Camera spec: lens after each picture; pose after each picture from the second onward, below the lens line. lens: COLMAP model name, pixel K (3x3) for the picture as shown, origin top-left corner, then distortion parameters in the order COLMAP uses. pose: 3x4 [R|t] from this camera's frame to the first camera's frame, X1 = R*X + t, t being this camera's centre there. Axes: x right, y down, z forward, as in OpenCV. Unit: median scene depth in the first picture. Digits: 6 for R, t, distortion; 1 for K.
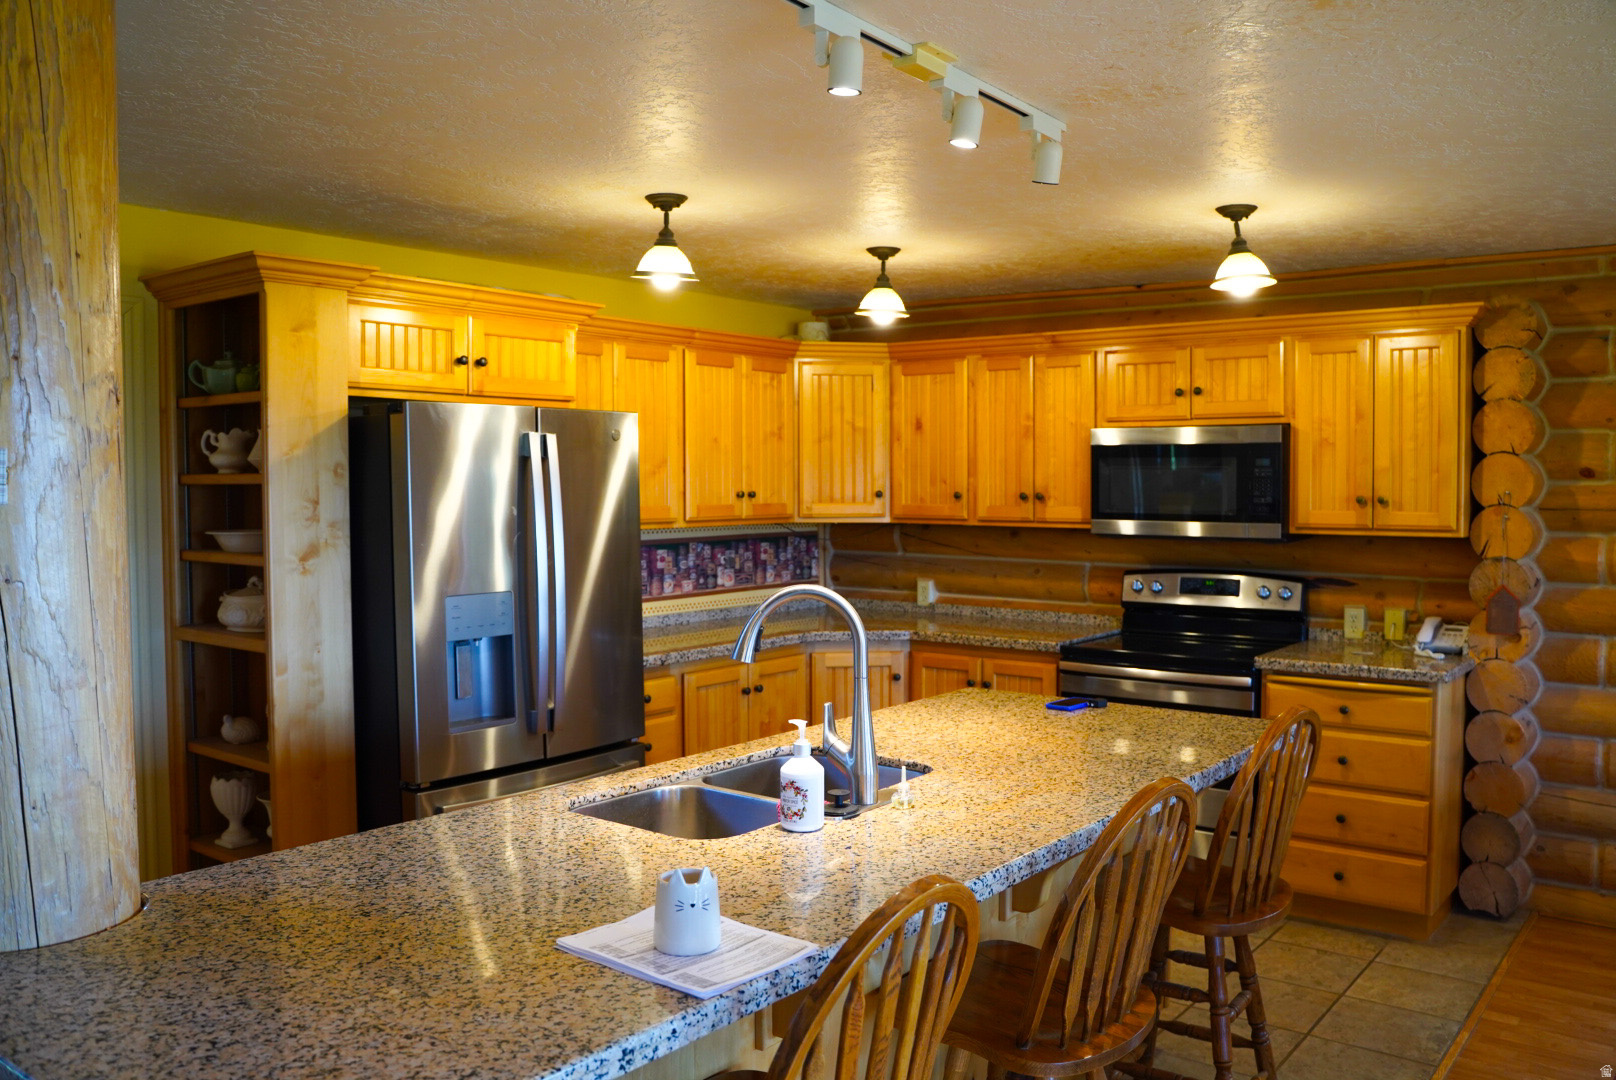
lens RADIAL K [[1310.2, 0, 808.0], [0, 1310.2, 540.0], [0, 0, 1]] dist [-0.119145, 0.097197]
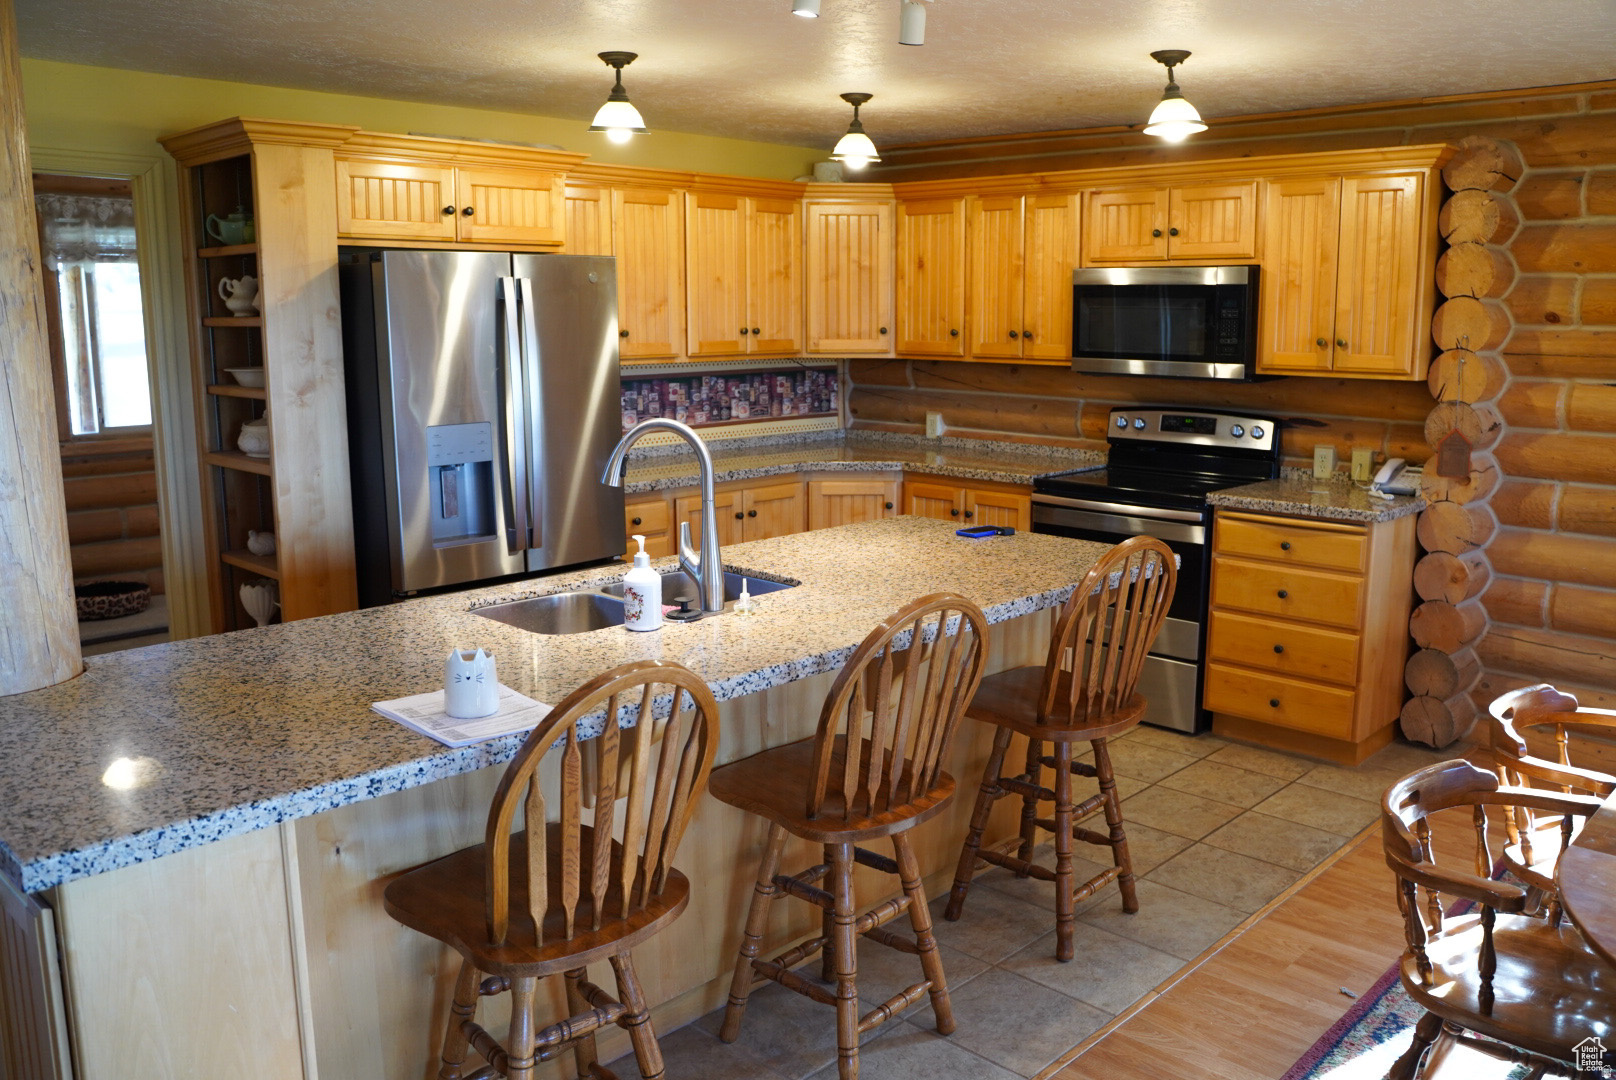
lens RADIAL K [[1310.2, 0, 808.0], [0, 1310.2, 540.0], [0, 0, 1]] dist [-0.119145, 0.097197]
pose [[0.994489, 0.019424, -0.103031, 0.138143], [-0.005993, 0.991614, 0.129098, -0.004904], [0.104674, -0.127769, 0.986265, -0.068151]]
